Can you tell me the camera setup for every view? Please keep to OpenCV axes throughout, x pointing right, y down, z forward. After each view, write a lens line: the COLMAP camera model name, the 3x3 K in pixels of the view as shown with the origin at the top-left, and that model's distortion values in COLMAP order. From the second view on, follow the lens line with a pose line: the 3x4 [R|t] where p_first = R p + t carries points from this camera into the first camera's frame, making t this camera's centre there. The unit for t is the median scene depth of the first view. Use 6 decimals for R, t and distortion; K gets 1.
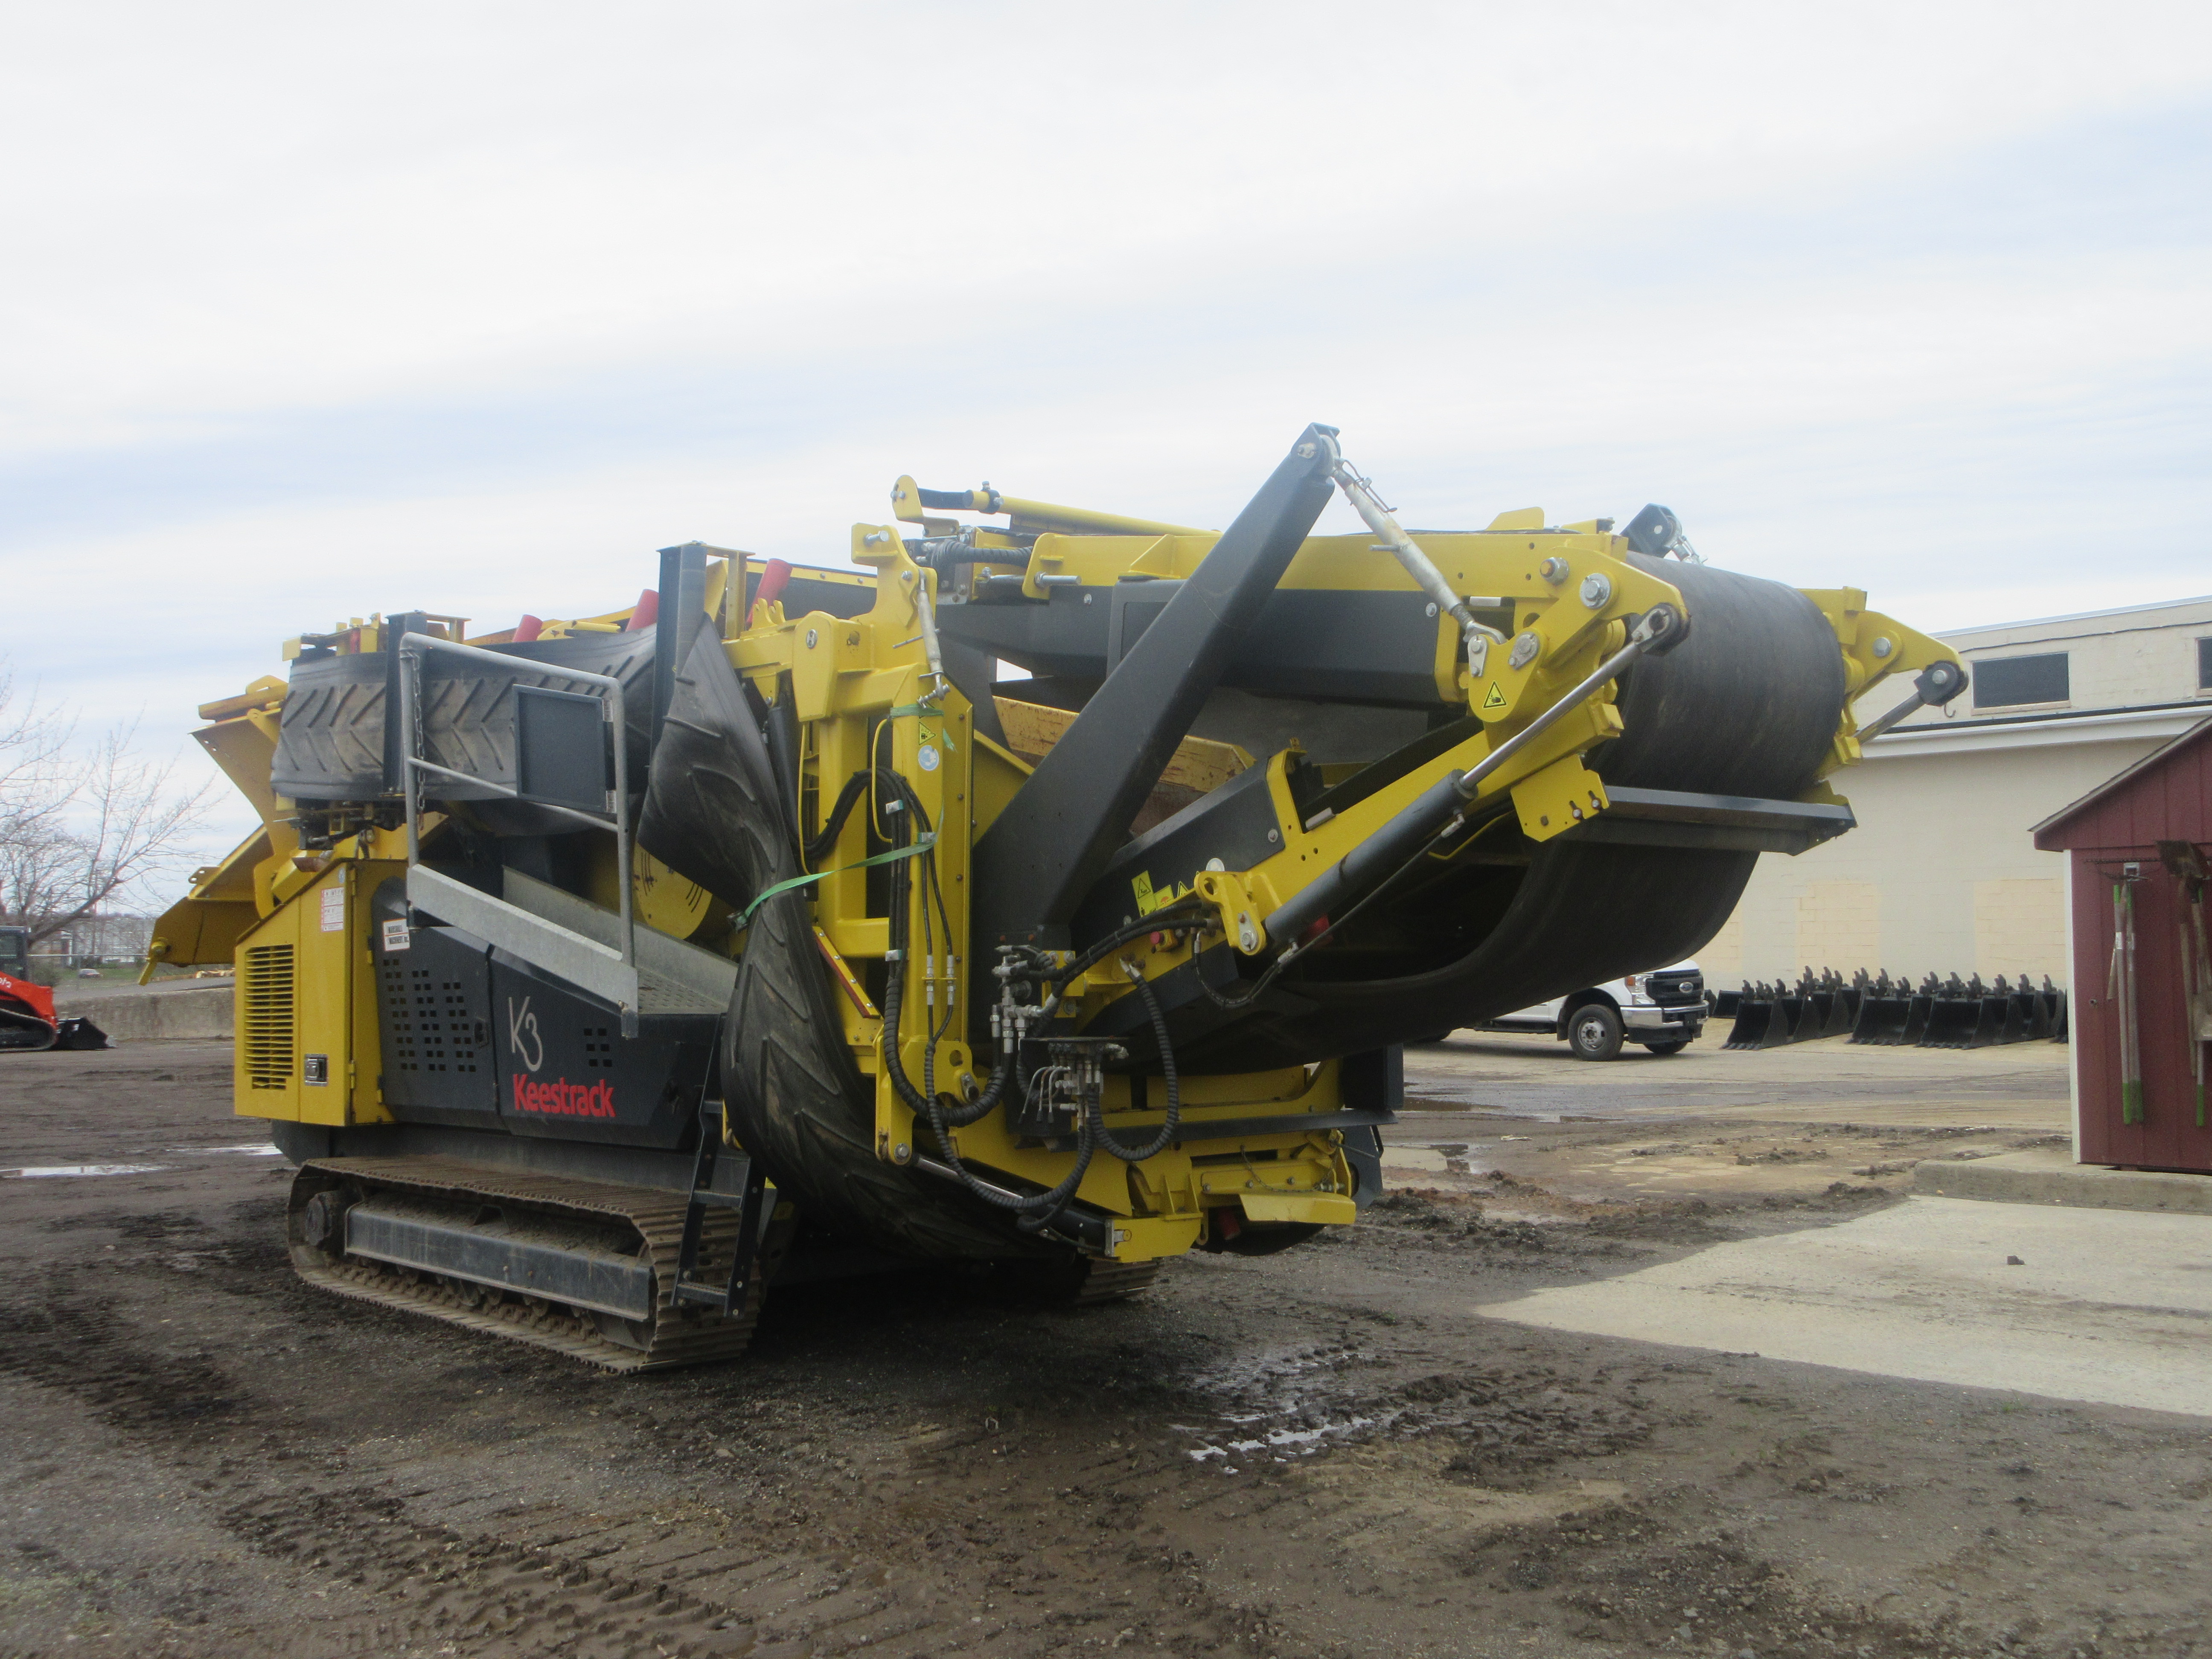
lens RADIAL K [[2024.2, 0, 1106.0], [0, 2024.2, 829.5], [0, 0, 1]] dist [0.020122, 0.007985]
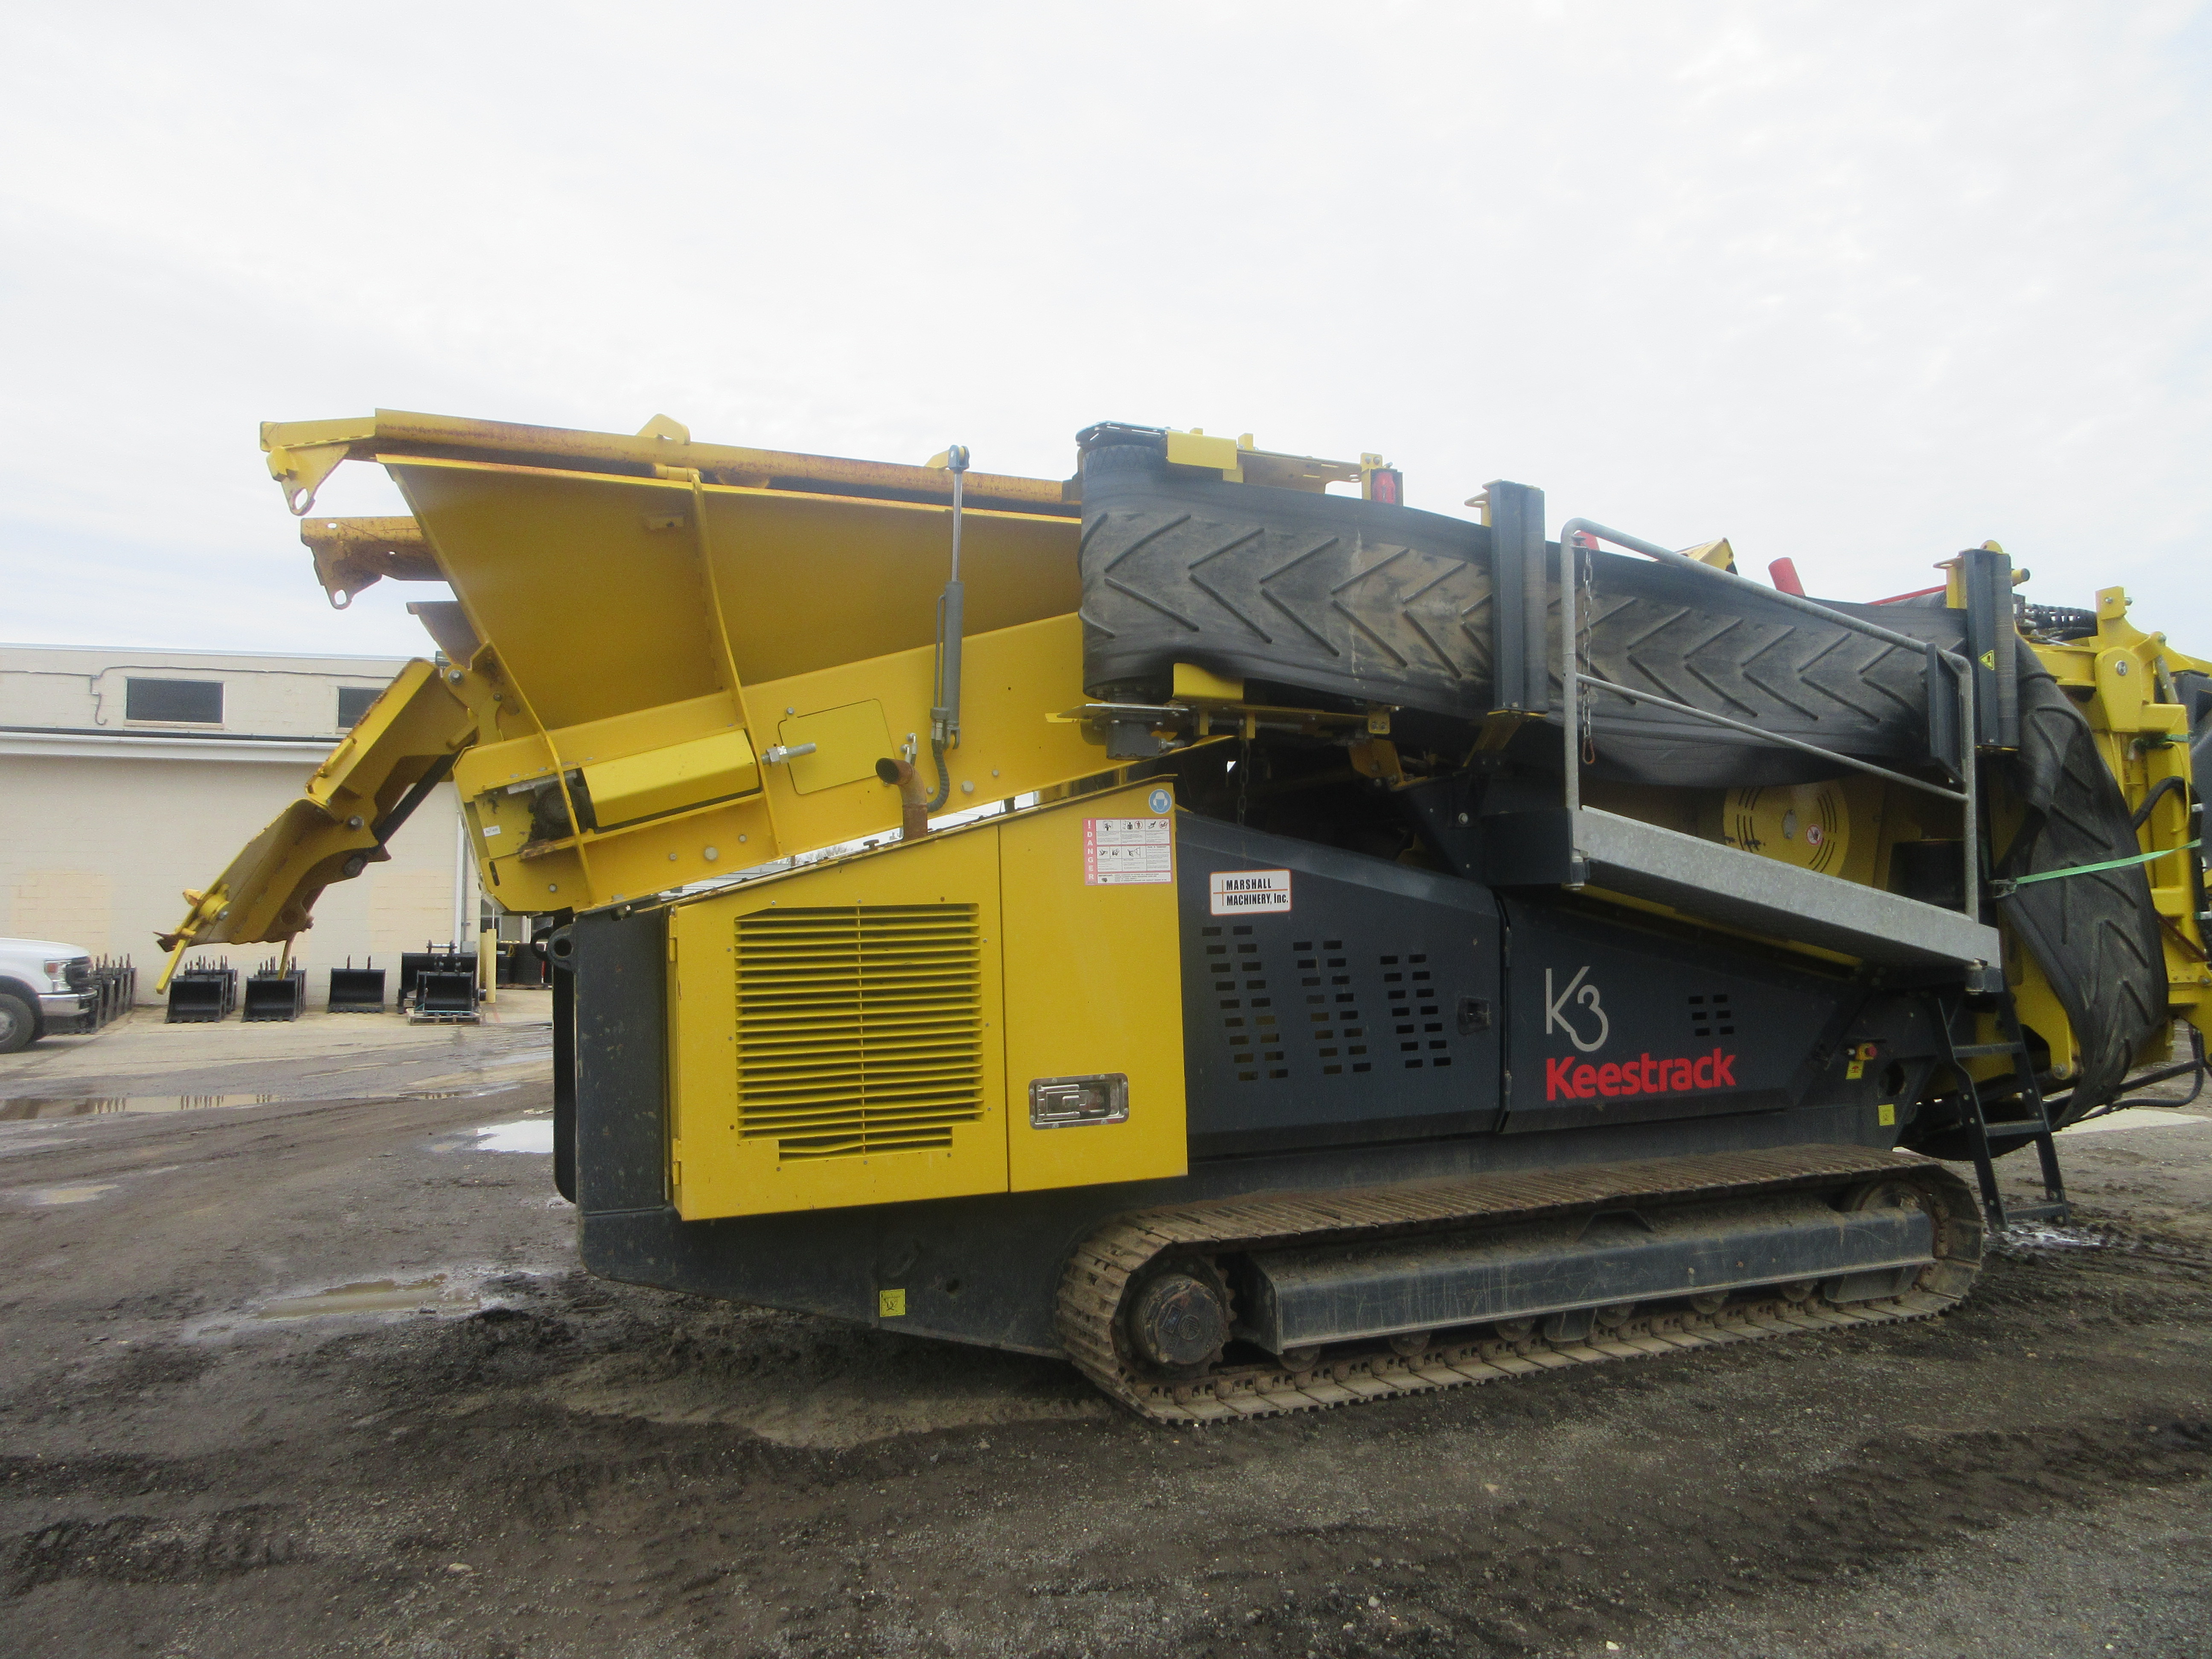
lens RADIAL K [[1617.6, 0, 1106.0], [0, 1617.6, 829.5], [0, 0, 1]] dist [0.000962, -0.001640]
pose [[0.342527, 0.059969, 0.937592, -1.054661], [-0.049507, 0.997726, -0.045730, 0.068518], [-0.938203, -0.030753, 0.344717, 0.997054]]
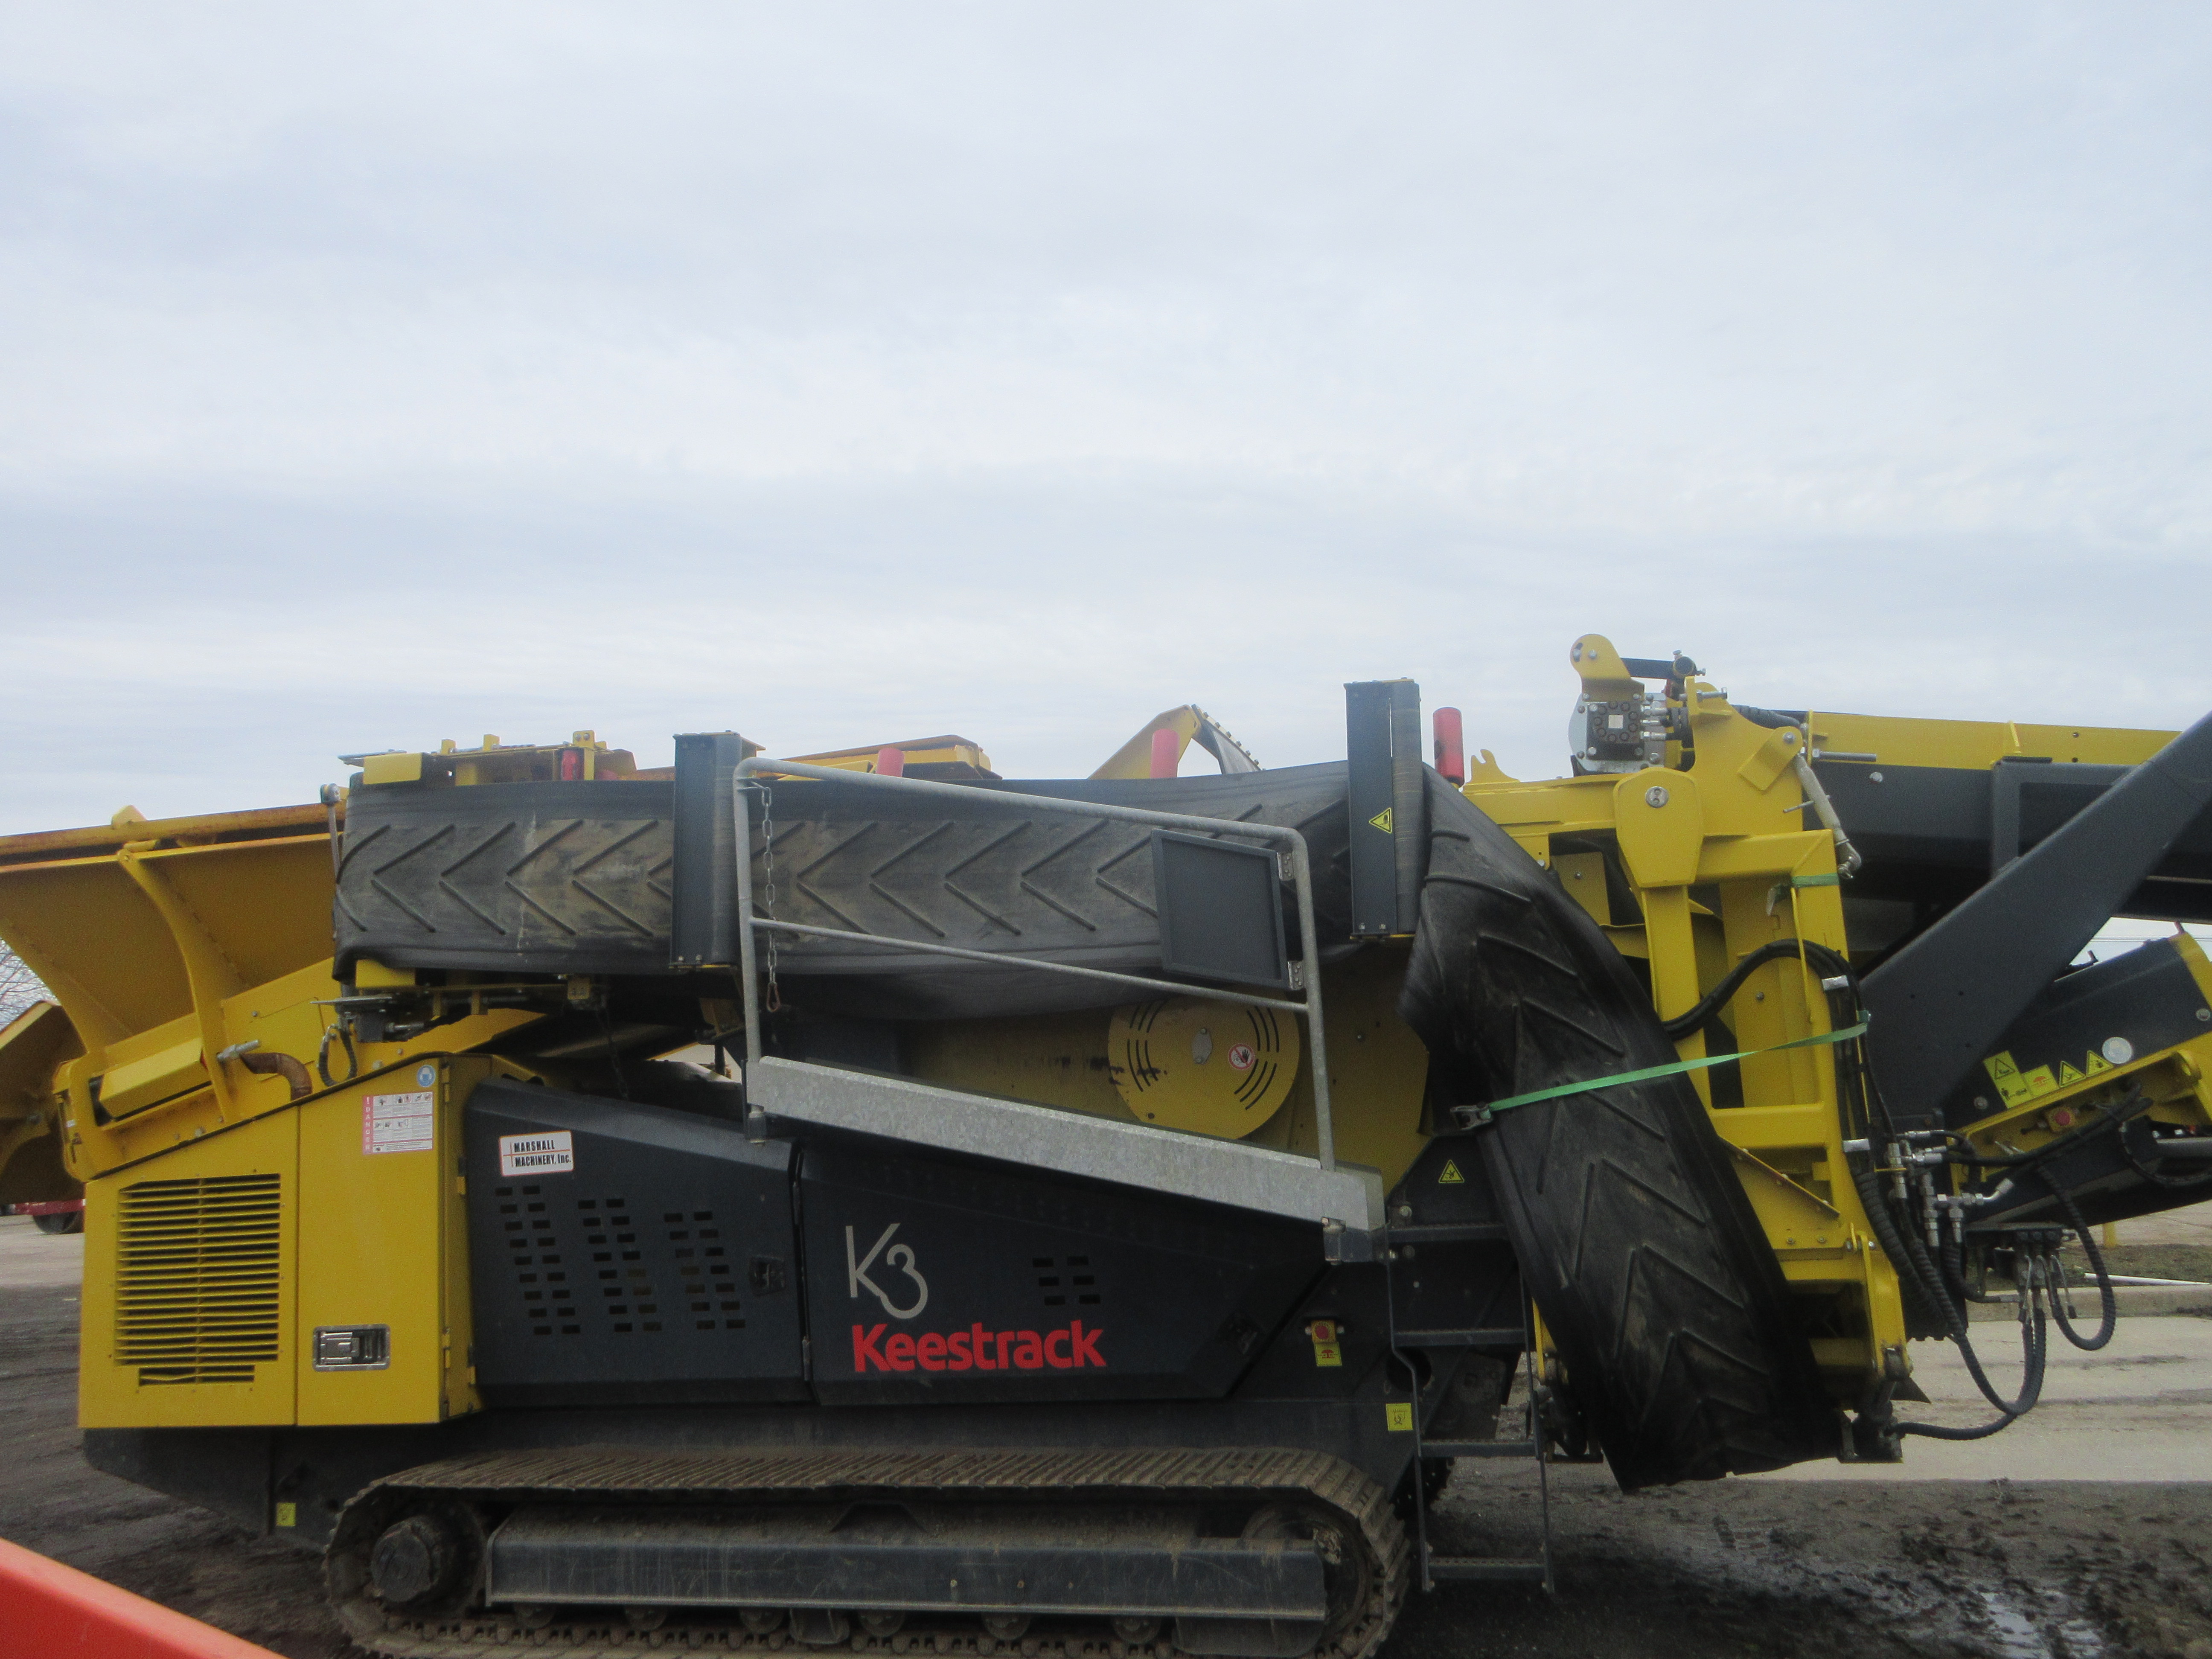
lens RADIAL K [[1773.8, 0, 1106.0], [0, 1773.8, 829.5], [0, 0, 1]] dist [-0.005479, 0.018200]
pose [[0.841711, 0.062150, 0.536339, -0.623760], [0.000069, 0.993341, -0.115215, 0.009492], [-0.539928, 0.097014, 0.836101, 0.374963]]
